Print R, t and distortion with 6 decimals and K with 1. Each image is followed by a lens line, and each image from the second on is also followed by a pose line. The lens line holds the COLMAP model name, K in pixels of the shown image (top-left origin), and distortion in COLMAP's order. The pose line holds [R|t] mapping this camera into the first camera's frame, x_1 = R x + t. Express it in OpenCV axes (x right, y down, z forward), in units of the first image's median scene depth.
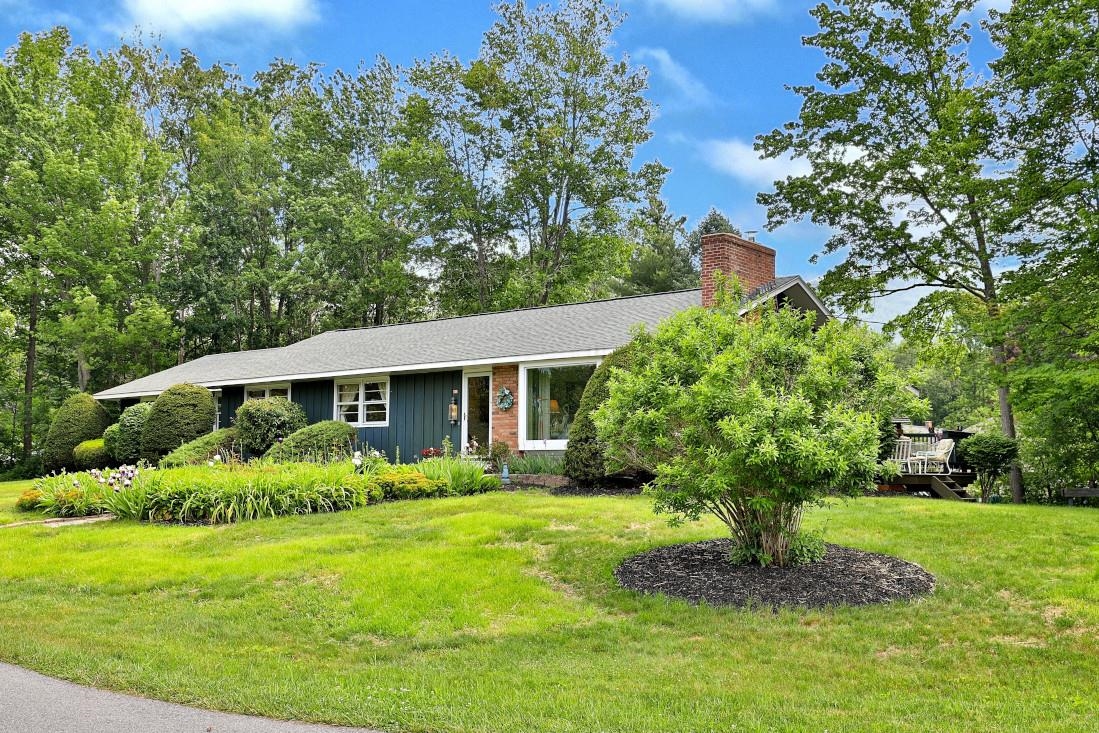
lens RADIAL K [[1019.3, 0, 549.5], [0, 1019.3, 366.5], [0, 0, 1]] dist [-0.006832, -0.002408]
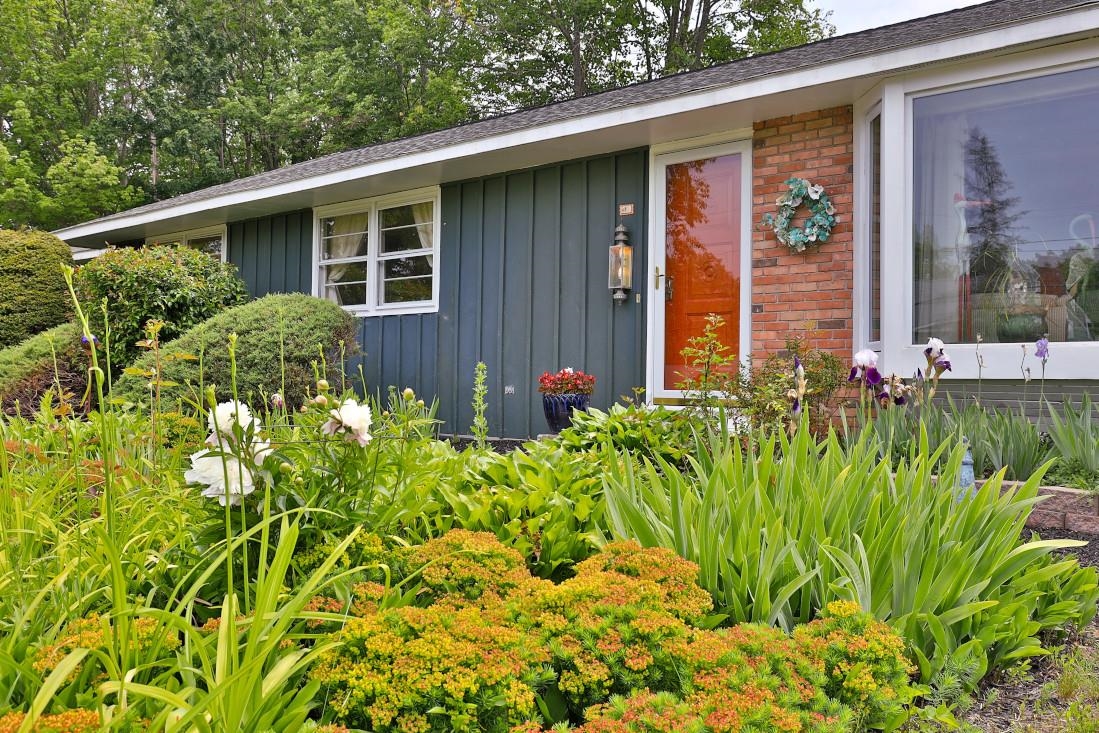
lens RADIAL K [[1019.3, 0, 549.5], [0, 1019.3, 366.5], [0, 0, 1]] dist [-0.006832, -0.002408]
pose [[0.998802, 0.006346, -0.048522, -0.095518], [-0.002354, 0.996638, 0.081898, 0.047171], [0.048878, -0.081686, 0.995459, 0.605703]]
